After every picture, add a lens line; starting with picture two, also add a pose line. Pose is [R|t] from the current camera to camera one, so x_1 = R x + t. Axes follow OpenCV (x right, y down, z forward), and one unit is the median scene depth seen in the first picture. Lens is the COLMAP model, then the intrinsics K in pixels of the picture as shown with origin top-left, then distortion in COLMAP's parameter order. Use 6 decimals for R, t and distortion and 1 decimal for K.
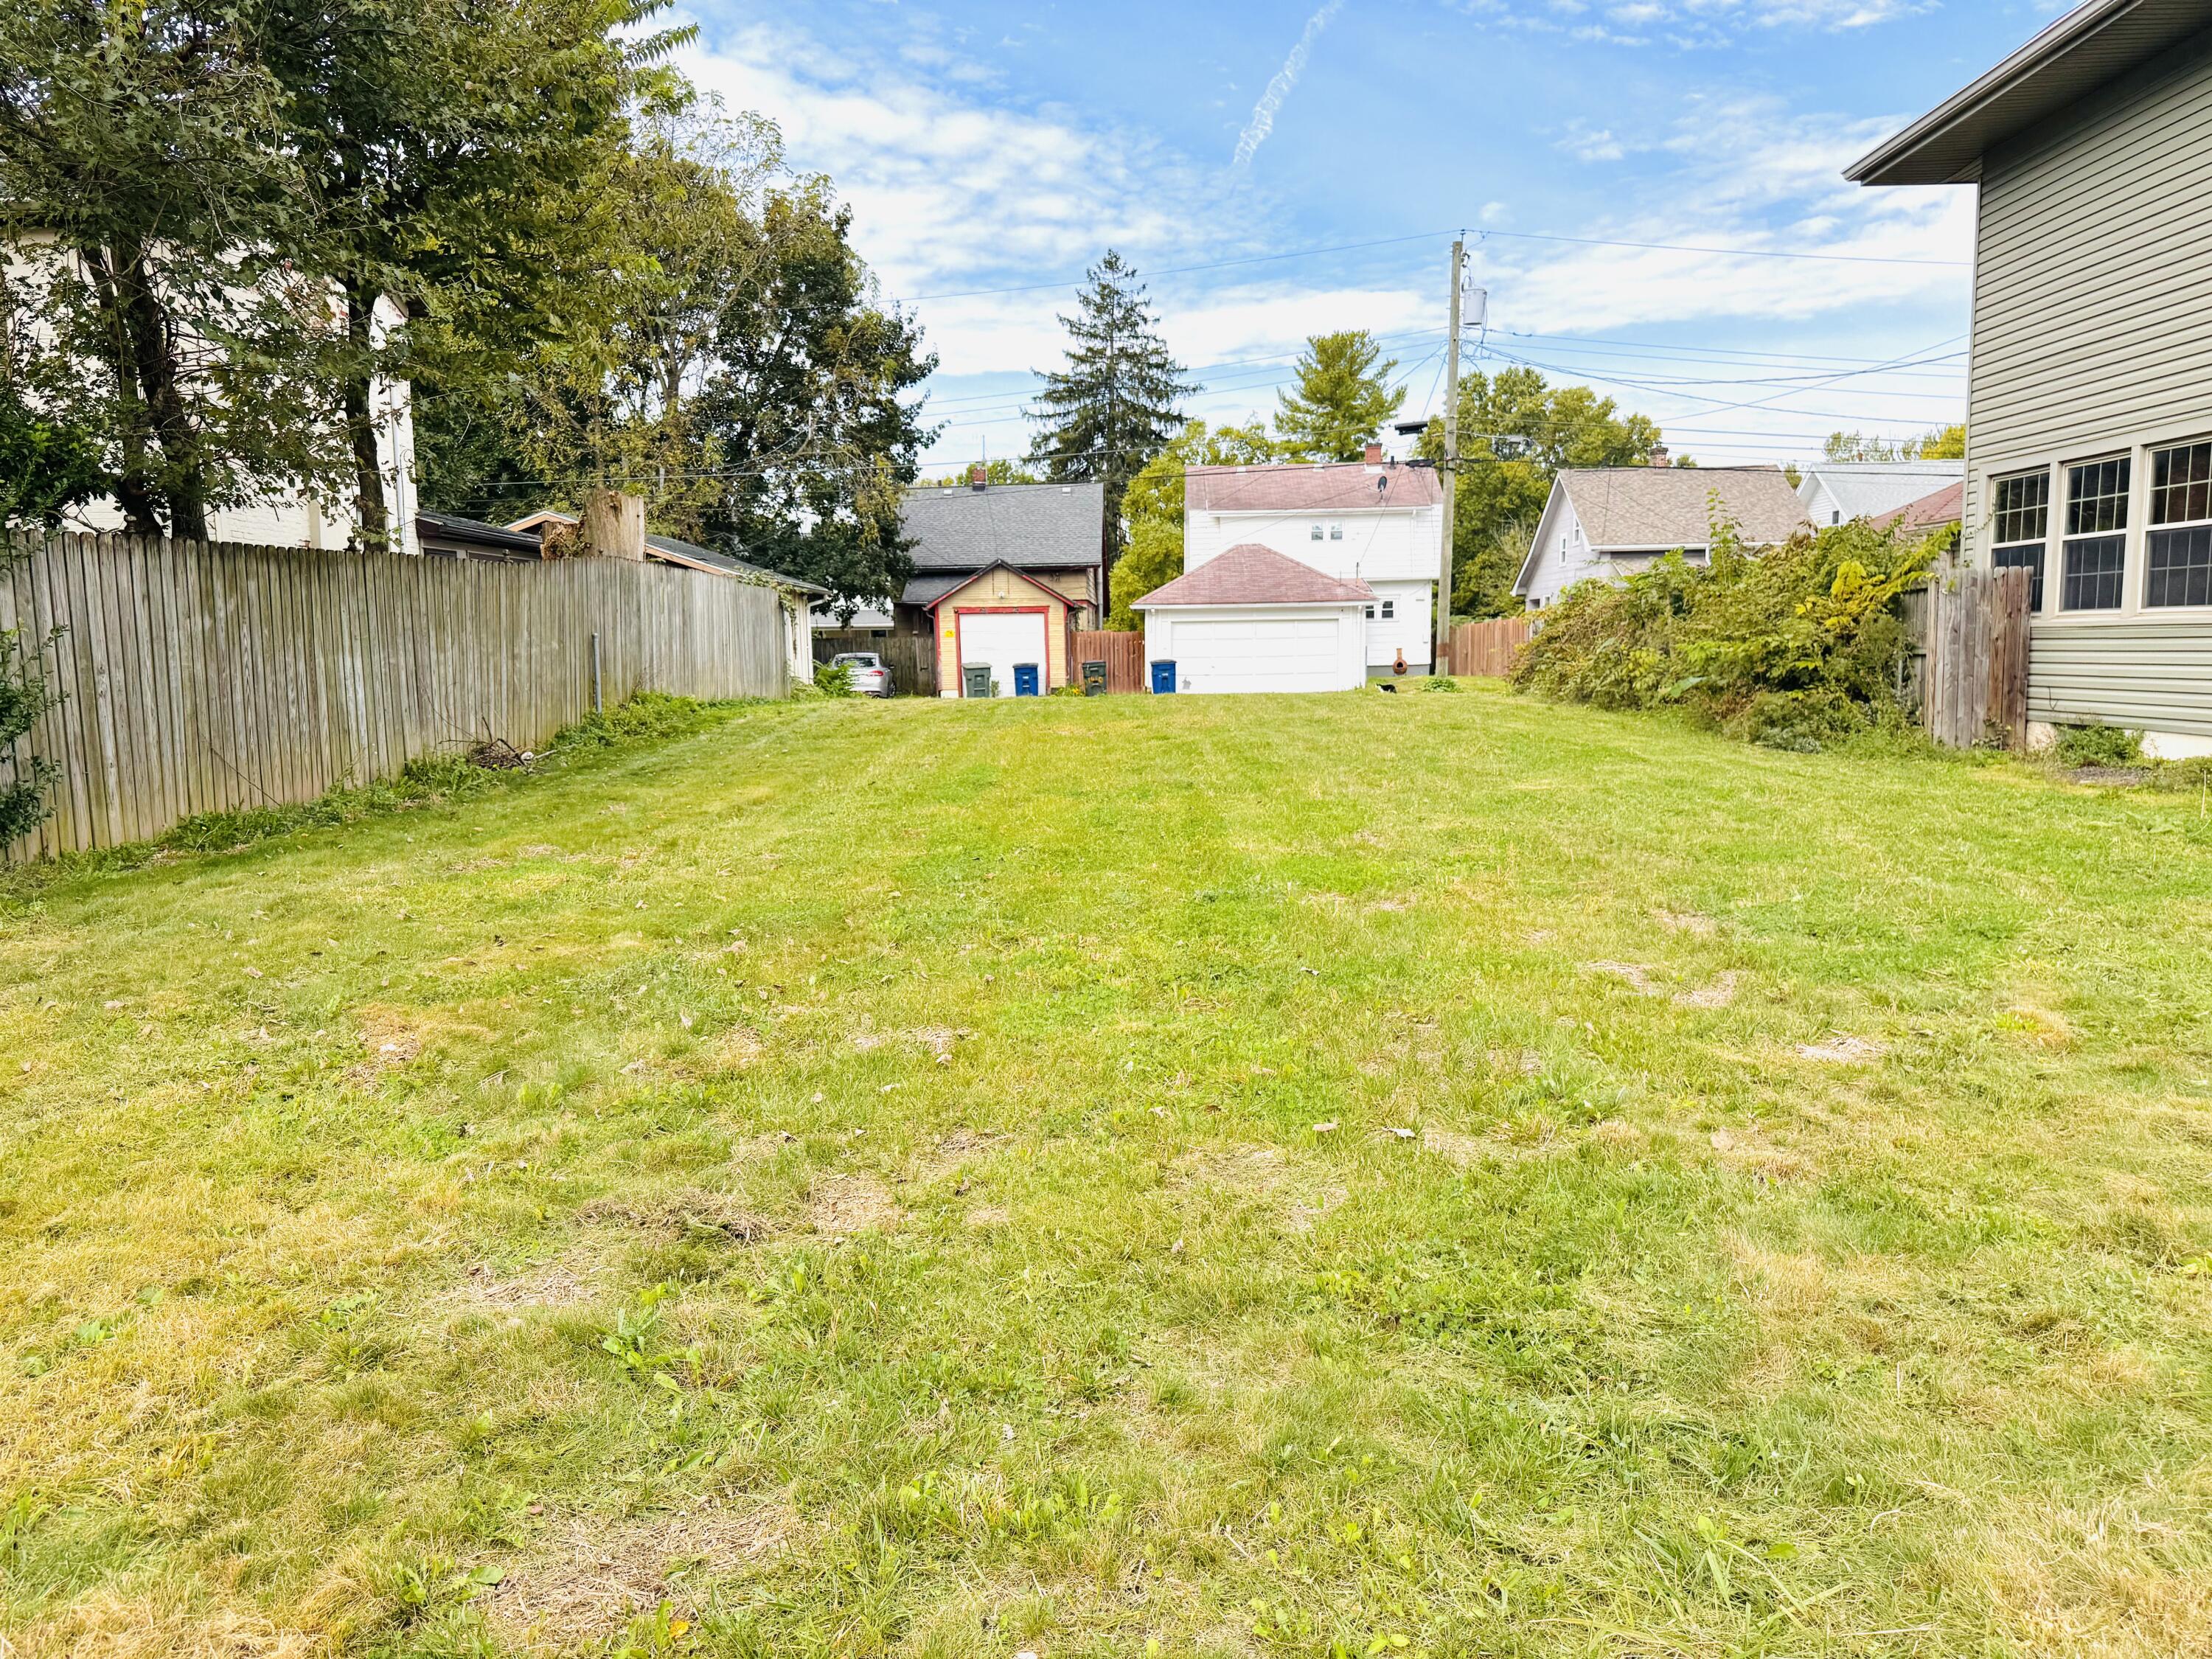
lens RADIAL K [[1605.9, 0, 1076.0], [0, 1605.9, 894.8], [0, 0, 1]] dist [0.054314, -0.068021]
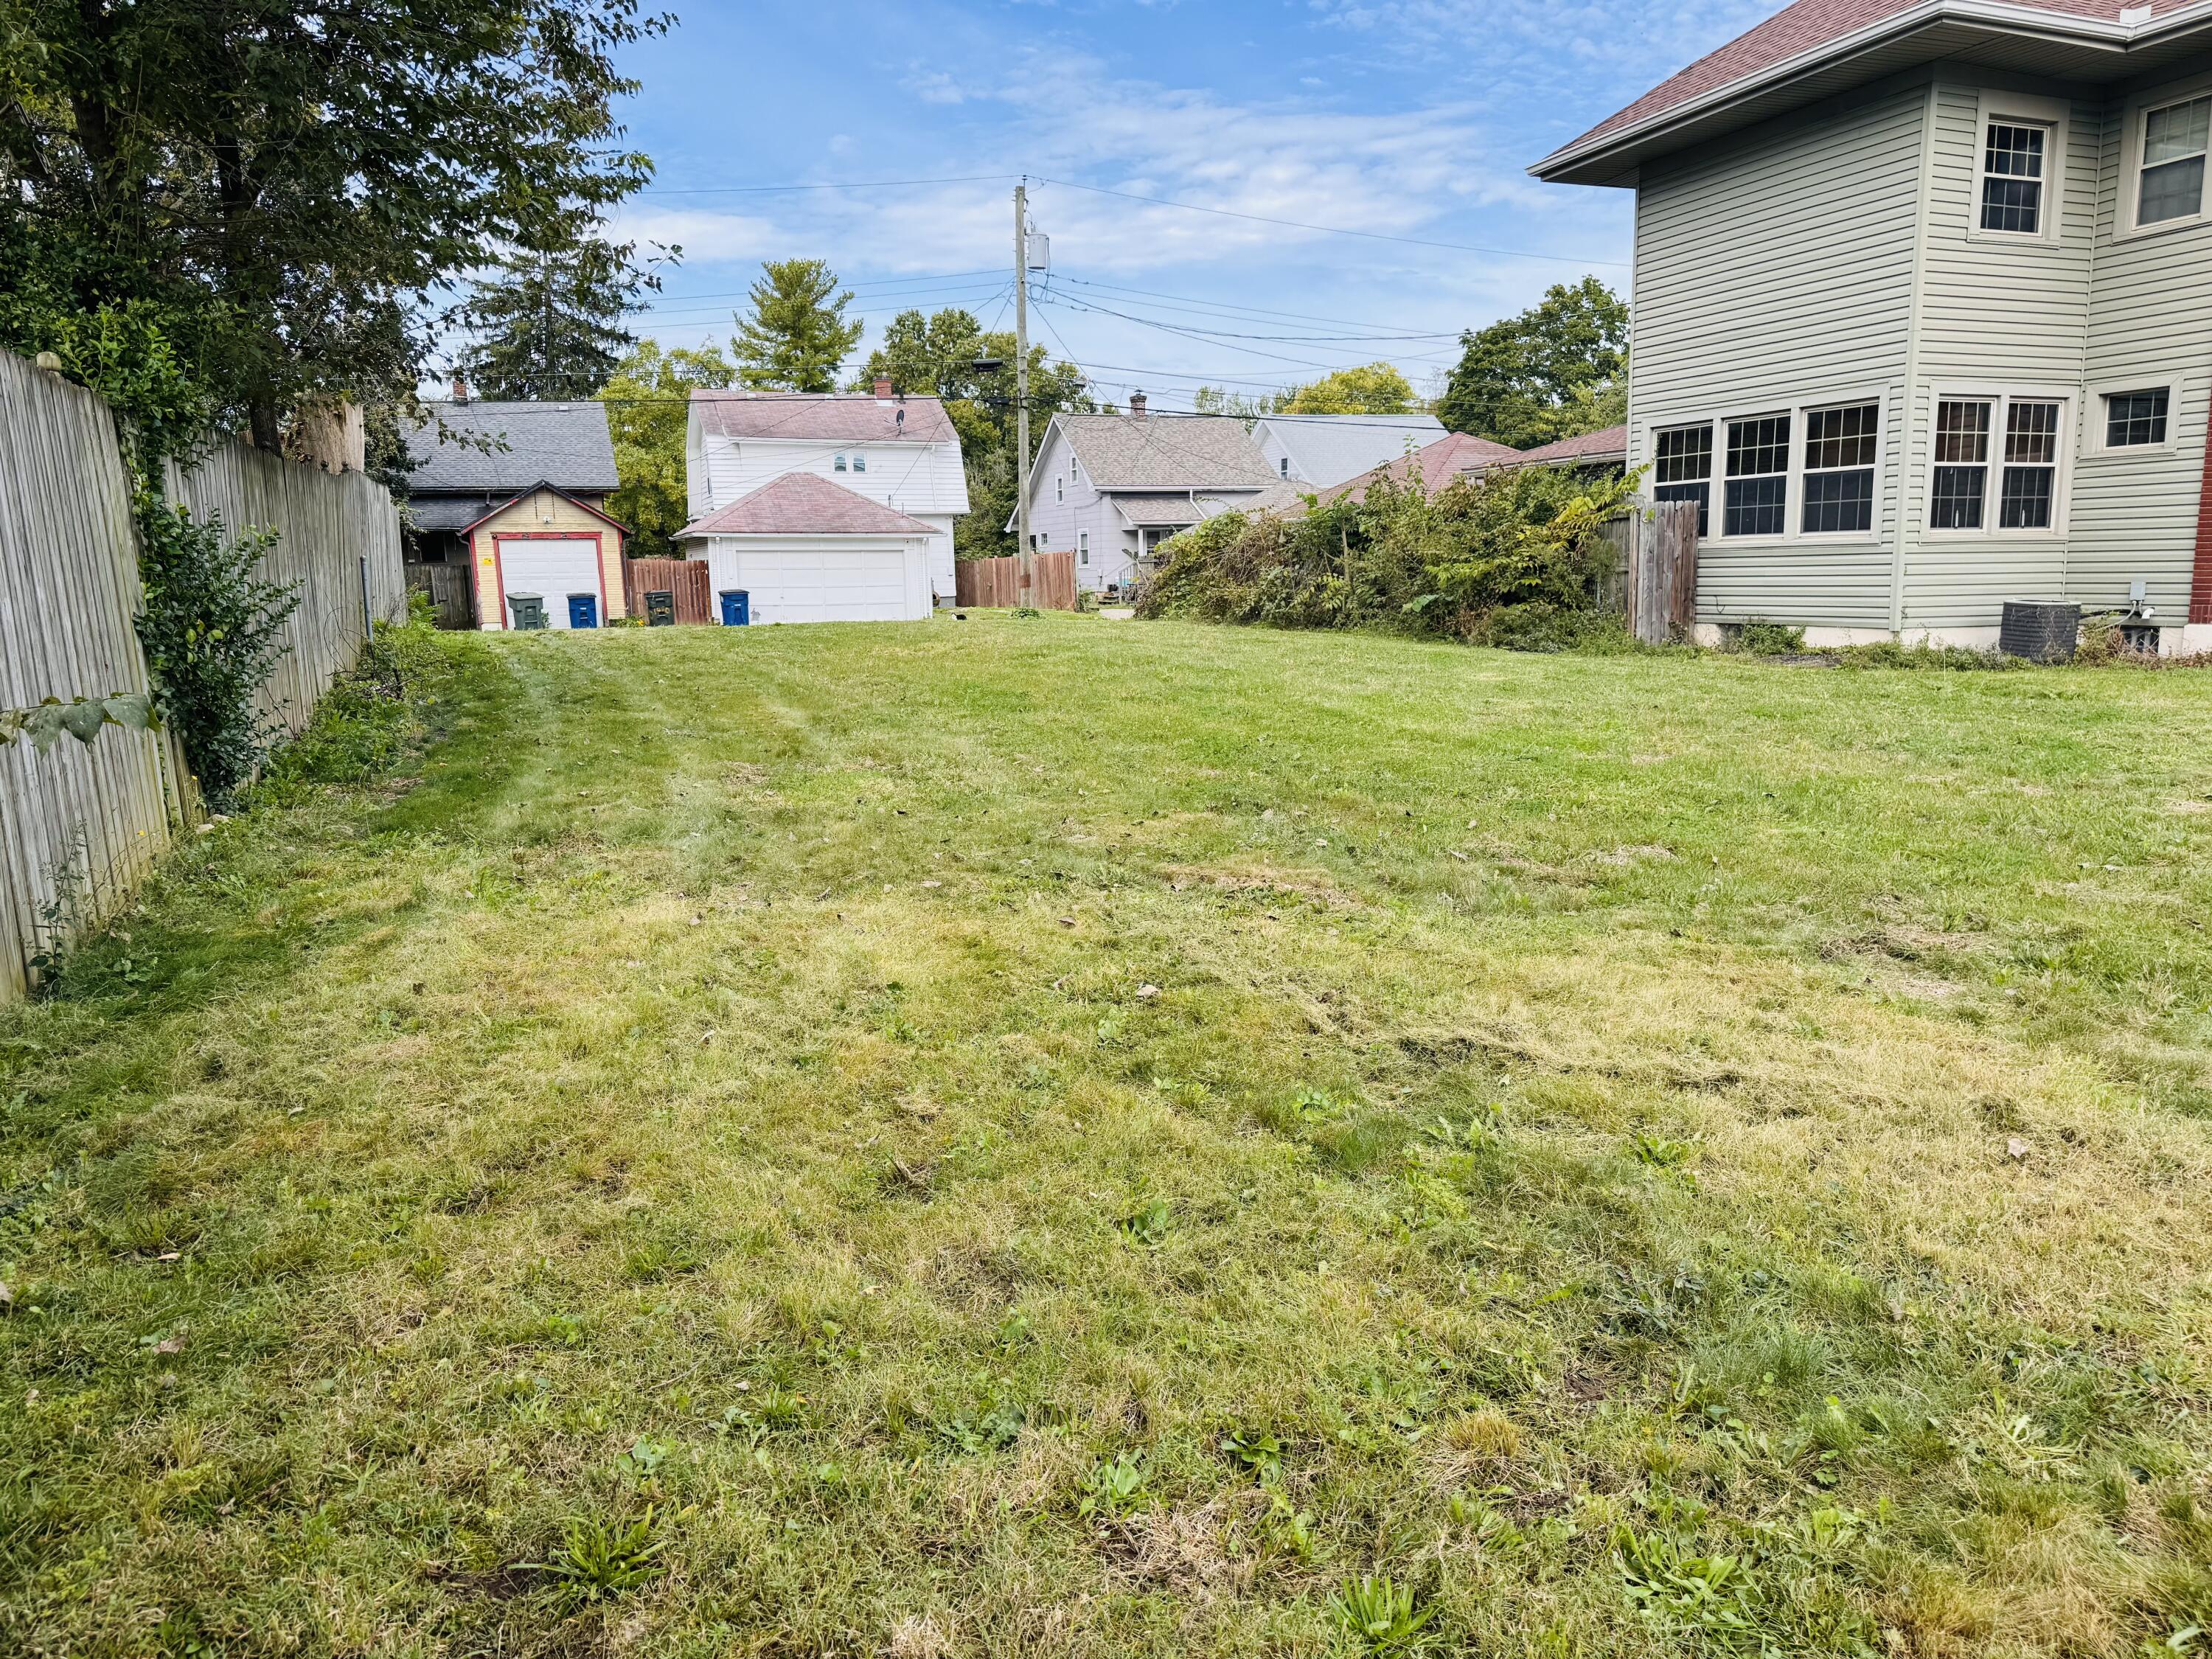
lens RADIAL K [[1605.9, 0, 1124.1], [0, 1605.9, 885.8], [0, 0, 1]] dist [0.054314, -0.068021]
pose [[0.916611, -0.079072, 0.391883, -0.124026], [0.066116, 0.996729, 0.046469, 0.003656], [-0.394276, -0.016684, 0.918841, 0.001678]]
